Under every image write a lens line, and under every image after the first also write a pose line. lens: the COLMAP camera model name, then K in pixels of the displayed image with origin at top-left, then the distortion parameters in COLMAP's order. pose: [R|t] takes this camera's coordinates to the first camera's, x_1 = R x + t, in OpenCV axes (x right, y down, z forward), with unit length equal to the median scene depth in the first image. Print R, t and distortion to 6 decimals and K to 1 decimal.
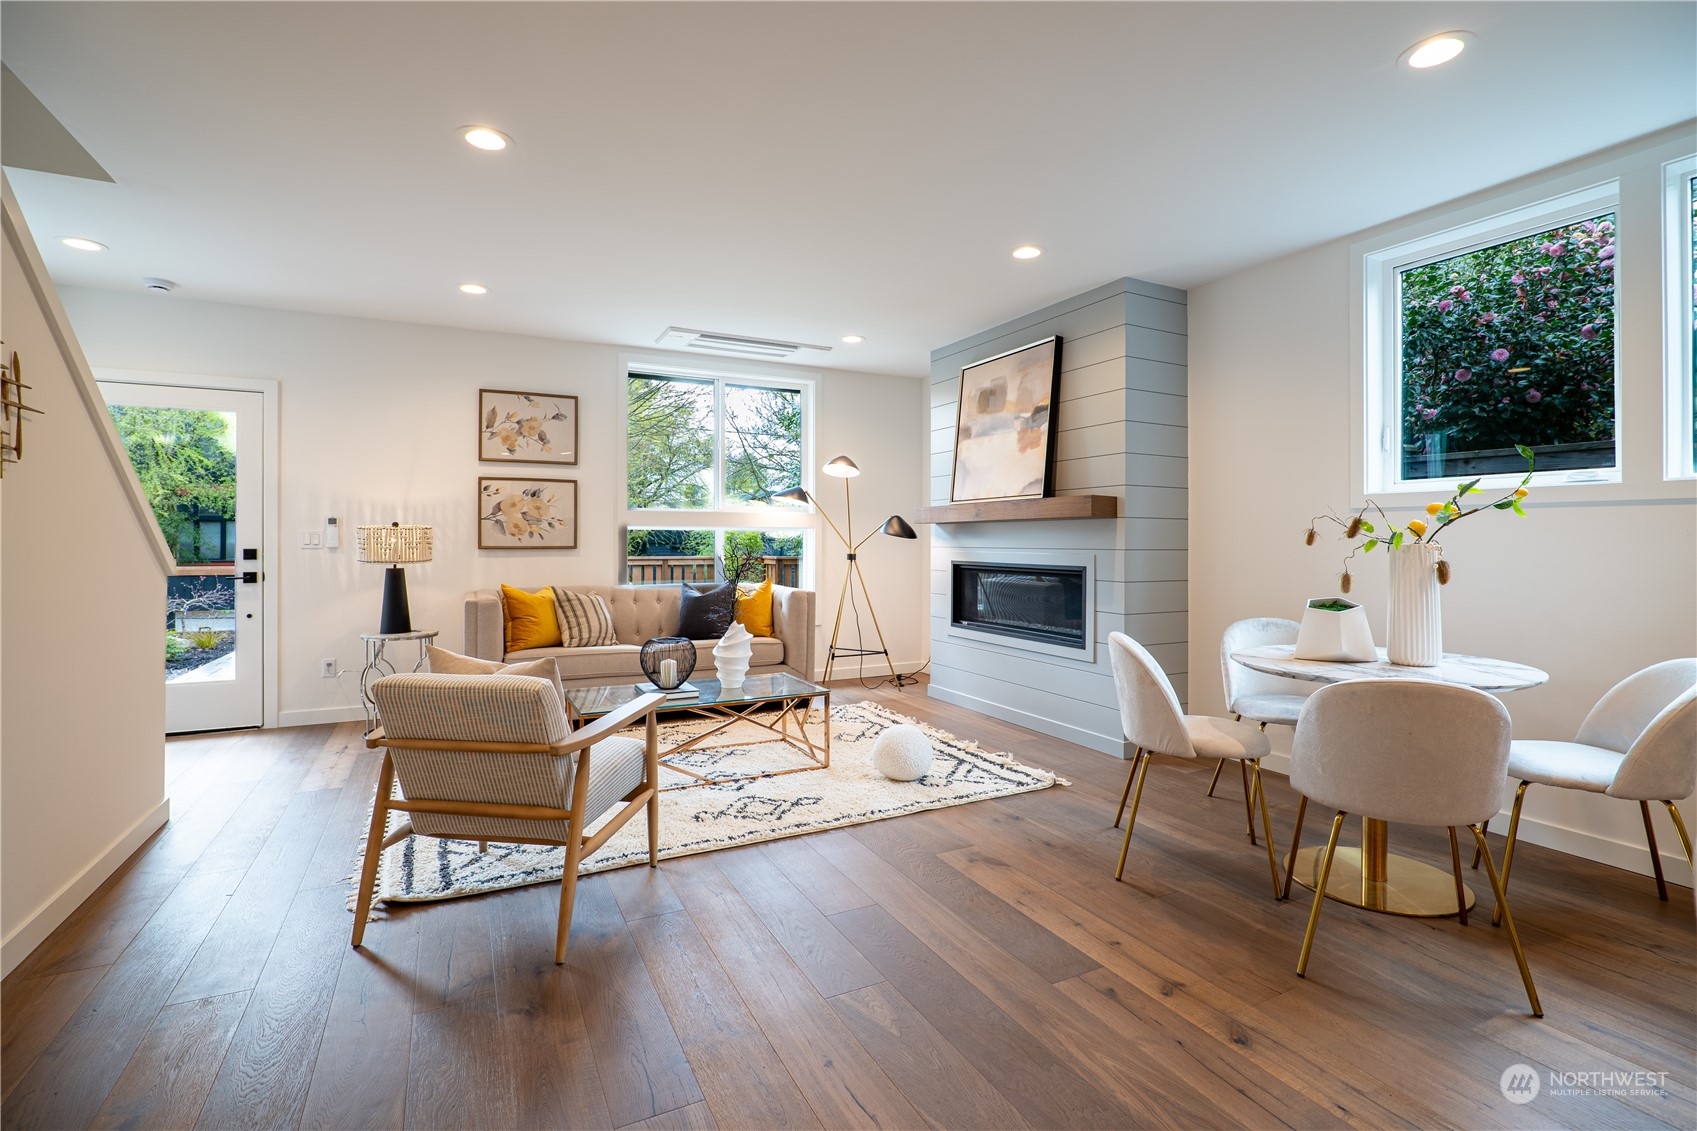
lens RADIAL K [[790.0, 0, 848.2], [0, 790.0, 535.9], [0, 0, 1]] dist [-0.032439, 0.009069]
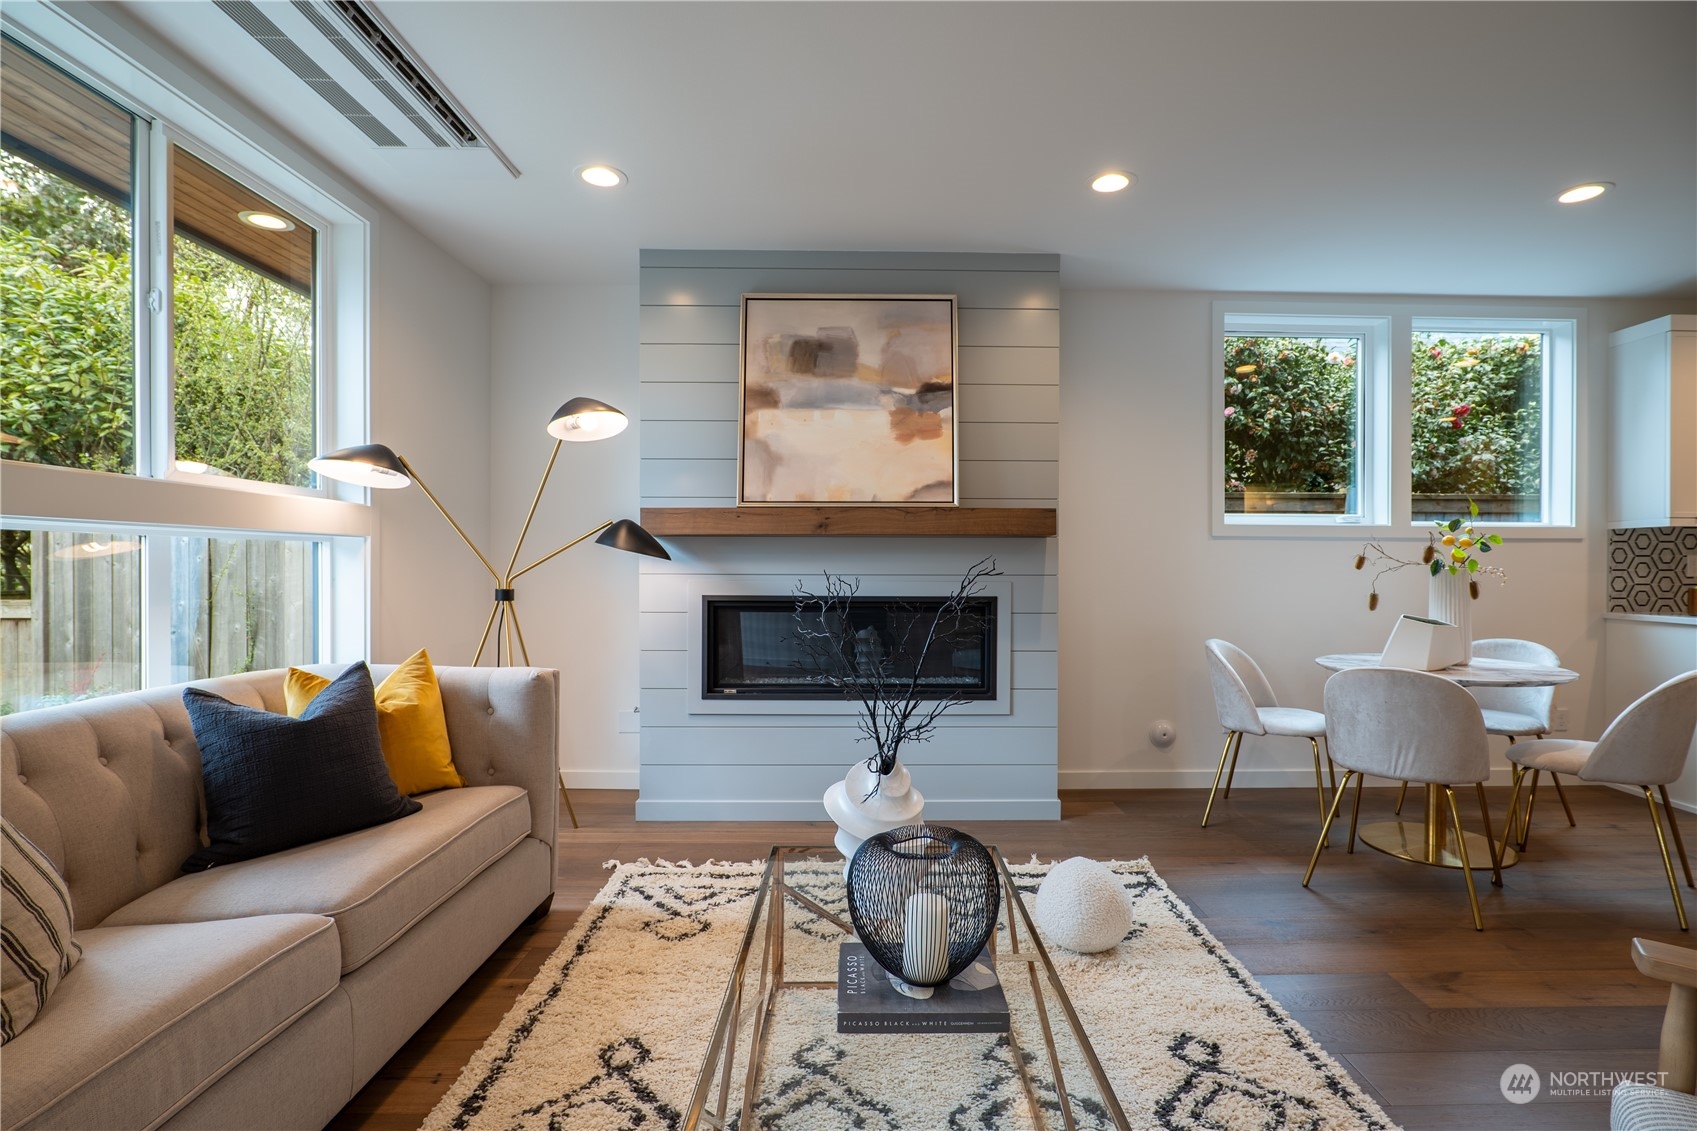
lens RADIAL K [[790.0, 0, 895.7], [0, 790.0, 574.3], [0, 0, 1]] dist [-0.032439, 0.009069]
pose [[0.443957, -0.013362, 0.895948, -0.450203], [-0.007564, 0.999797, 0.018659, 0.002085], [-0.896016, -0.015060, 0.443766, 0.713271]]
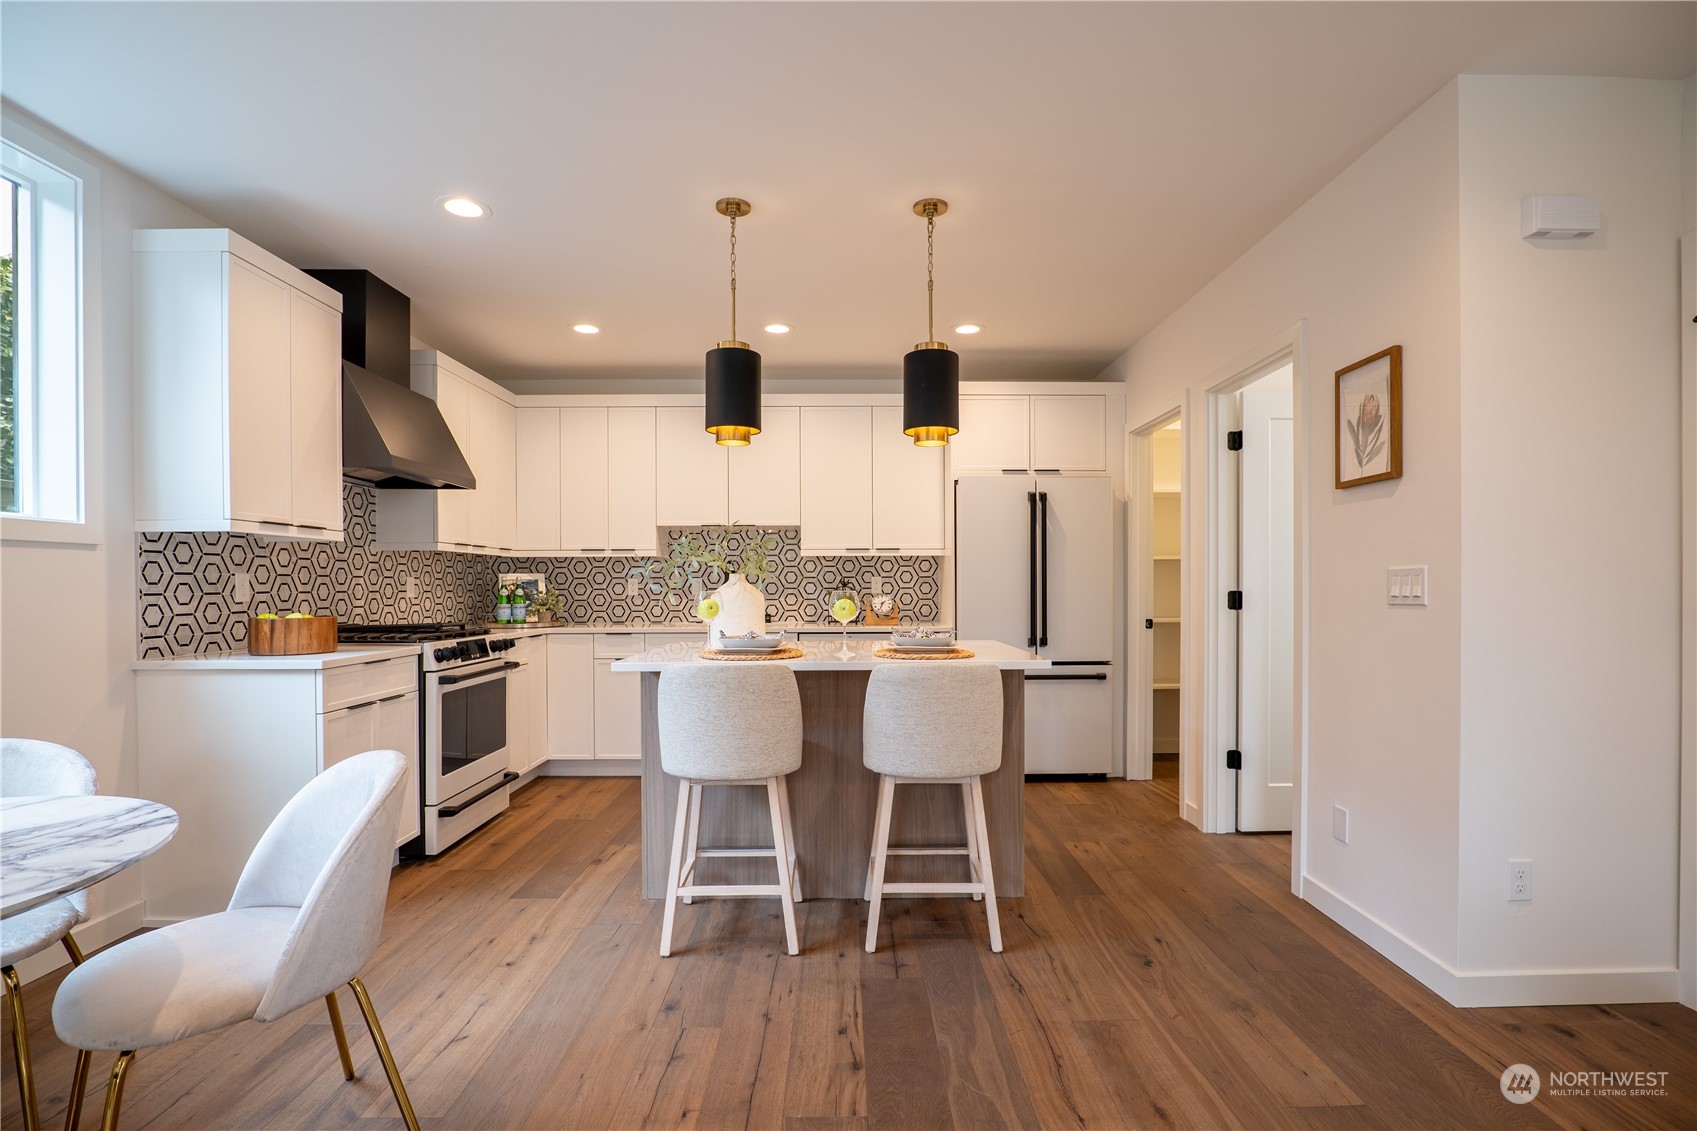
lens RADIAL K [[790.0, 0, 847.9], [0, 790.0, 590.0], [0, 0, 1]] dist [-0.032439, 0.009069]
pose [[-0.895303, -0.001222, 0.445456, -0.012851], [-0.000782, 0.999999, 0.001170, 0.003023], [-0.445457, 0.000699, -0.895303, 0.652601]]
